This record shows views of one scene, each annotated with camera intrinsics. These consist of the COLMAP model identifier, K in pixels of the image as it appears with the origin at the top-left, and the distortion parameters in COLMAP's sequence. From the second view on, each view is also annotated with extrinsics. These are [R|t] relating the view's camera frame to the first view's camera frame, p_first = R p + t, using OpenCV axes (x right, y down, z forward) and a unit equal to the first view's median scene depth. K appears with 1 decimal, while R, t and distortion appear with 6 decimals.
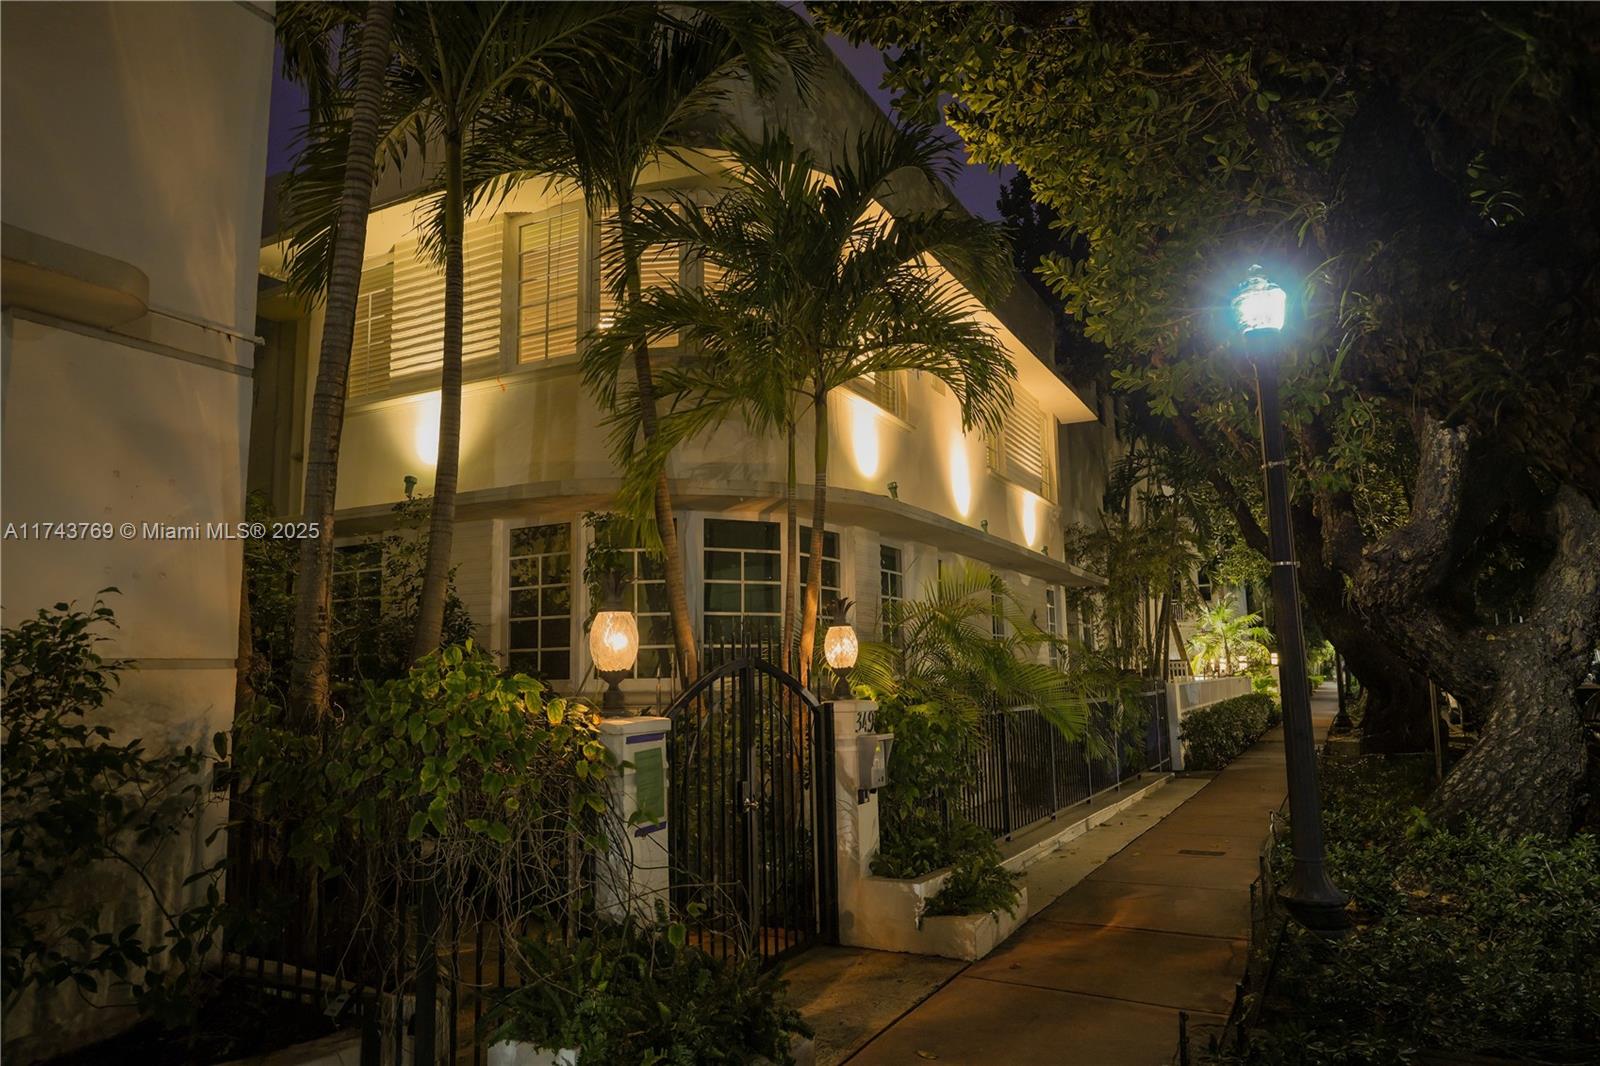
lens RADIAL K [[1035.4, 0, 800.0], [0, 1035.4, 533.0], [0, 0, 1]] dist [0.002104, -0.002150]
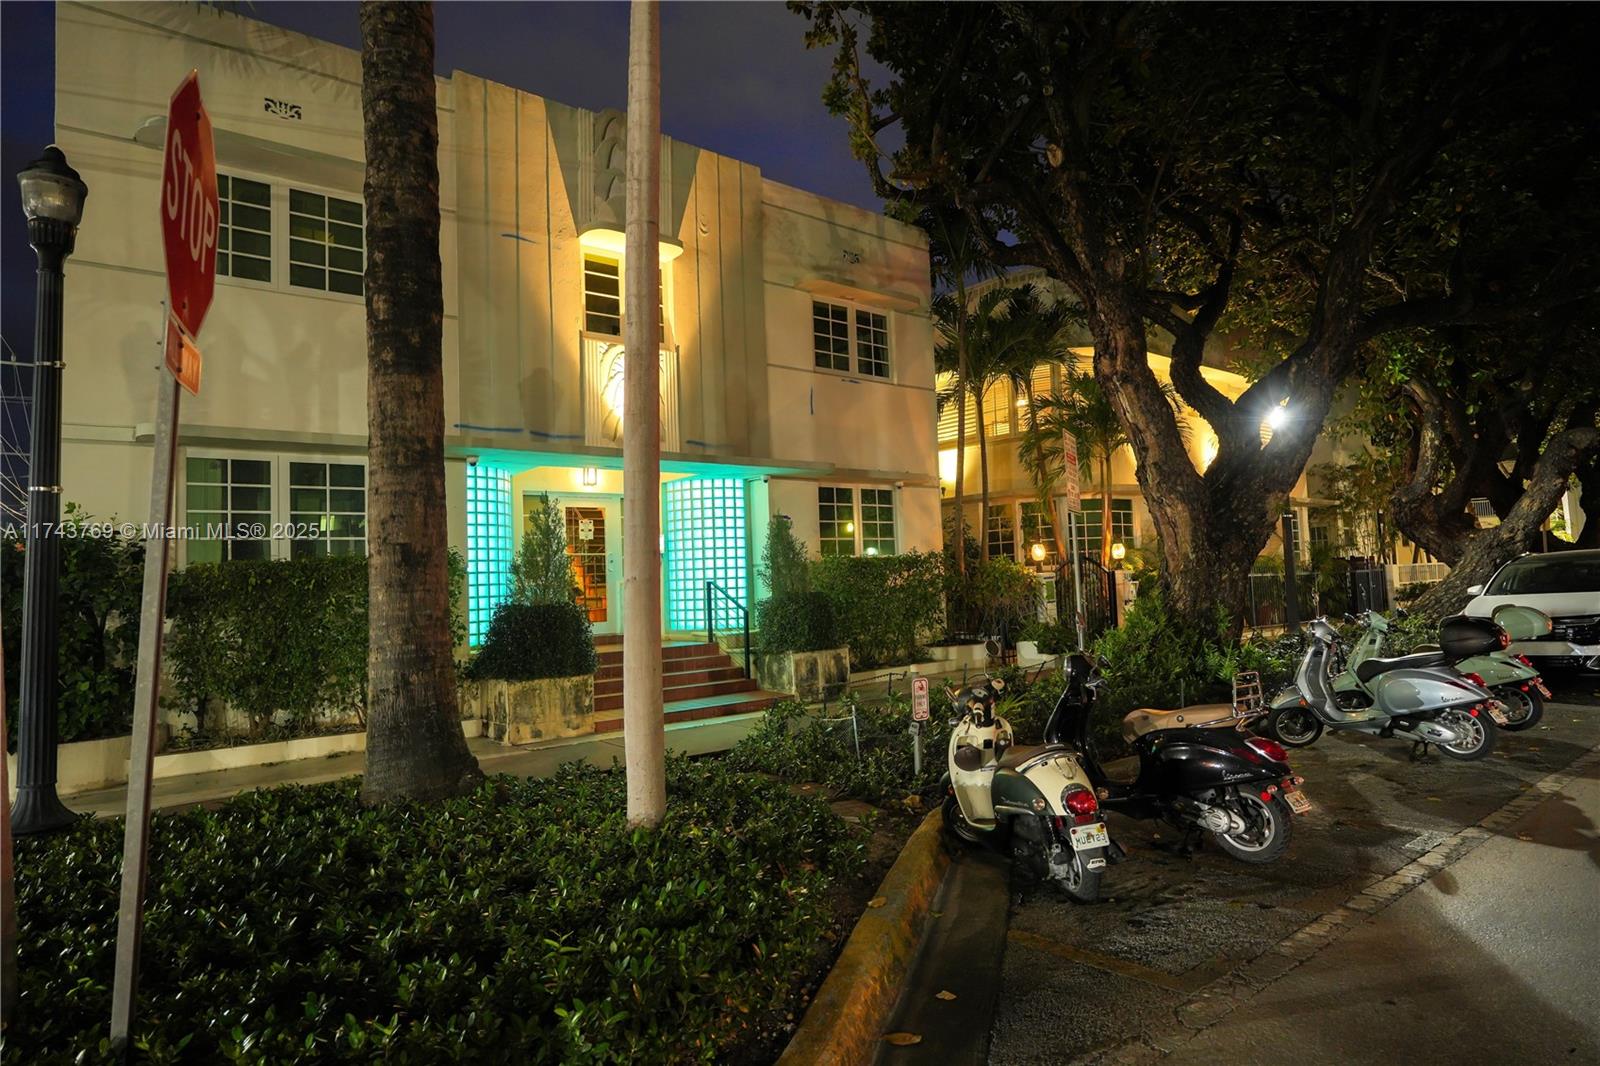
lens RADIAL K [[924.2, 0, 800.0], [0, 924.2, 533.0], [0, 0, 1]] dist [0.022474, -0.000203]
pose [[0.920899, -0.040817, -0.387658, 0.168728], [0.074525, 0.994594, 0.072315, -0.140459], [0.382611, -0.095485, 0.918962, -1.242205]]
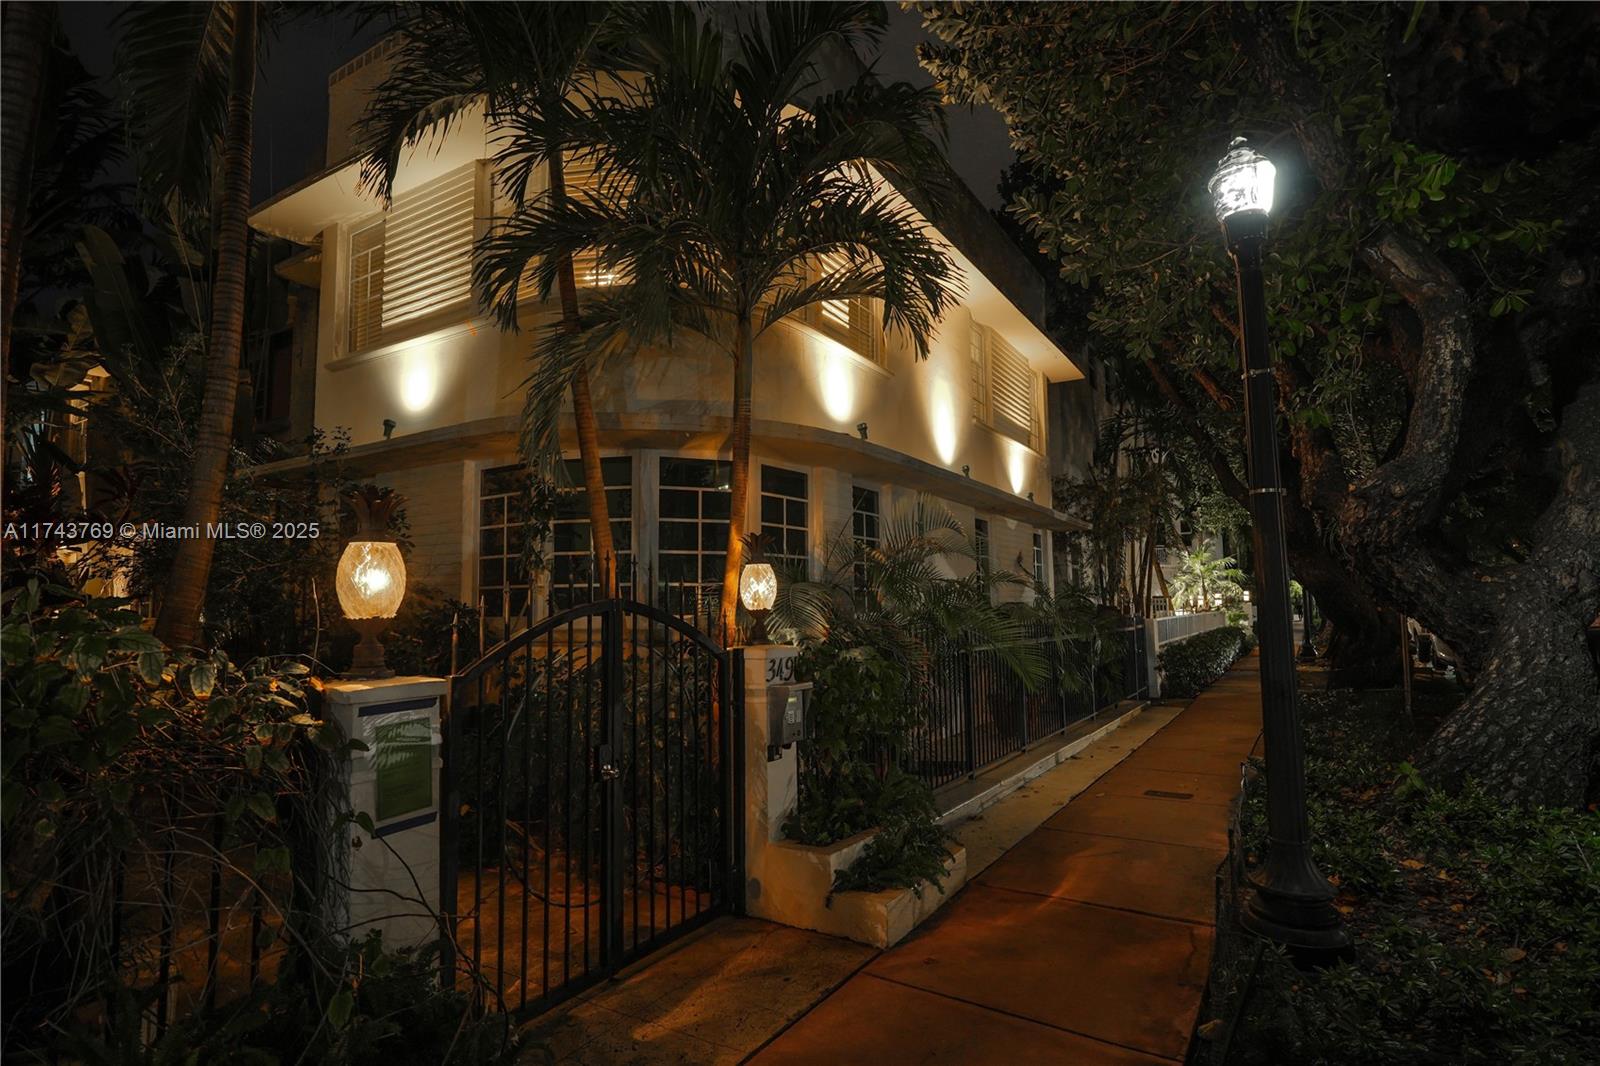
lens RADIAL K [[819.8, 0, 800.0], [0, 819.8, 533.0], [0, 0, 1]] dist [-0.002256, 0.001162]
pose [[0.997505, 0.000392, -0.070595, 0.097661], [0.003026, 0.998828, 0.048311, 0.021650], [0.070531, -0.048404, 0.996334, 0.220597]]
